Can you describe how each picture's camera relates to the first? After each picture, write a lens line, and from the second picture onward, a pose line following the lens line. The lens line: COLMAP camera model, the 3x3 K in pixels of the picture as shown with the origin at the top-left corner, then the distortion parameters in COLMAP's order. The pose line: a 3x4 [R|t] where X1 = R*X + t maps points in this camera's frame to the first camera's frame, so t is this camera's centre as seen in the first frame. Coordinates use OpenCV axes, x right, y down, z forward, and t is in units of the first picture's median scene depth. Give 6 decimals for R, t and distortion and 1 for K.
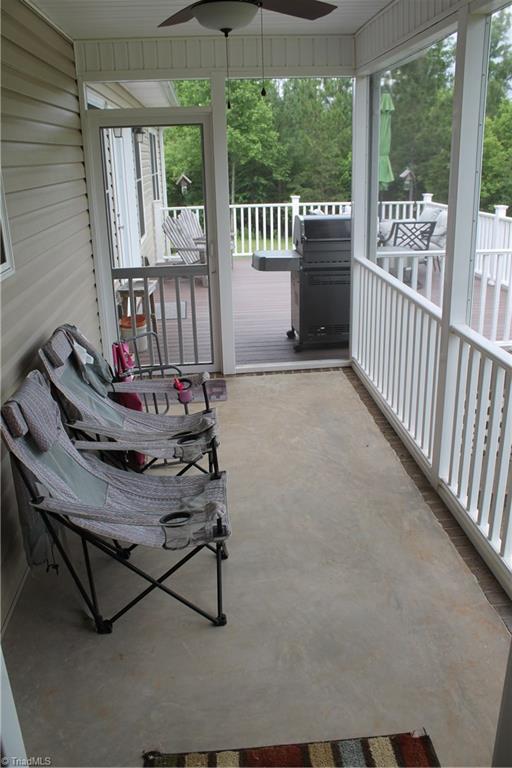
lens RADIAL K [[641.3, 0, 257.0], [0, 641.3, 389.4], [0, 0, 1]] dist [-0.123576, 0.102598]
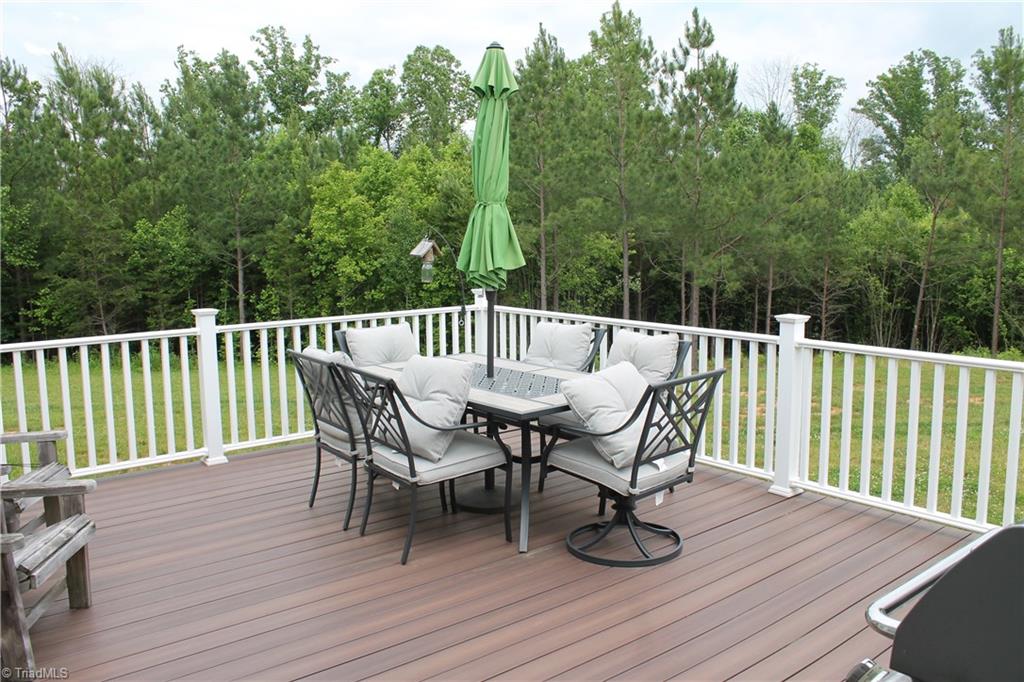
lens RADIAL K [[855.0, 0, 513.4], [0, 855.0, 335.9], [0, 0, 1]] dist [-0.123576, 0.102598]
pose [[0.824815, -0.060747, 0.562130, -0.023134], [0.187615, 0.967286, -0.170757, -0.051405], [-0.533367, 0.246307, 0.809229, 0.150933]]
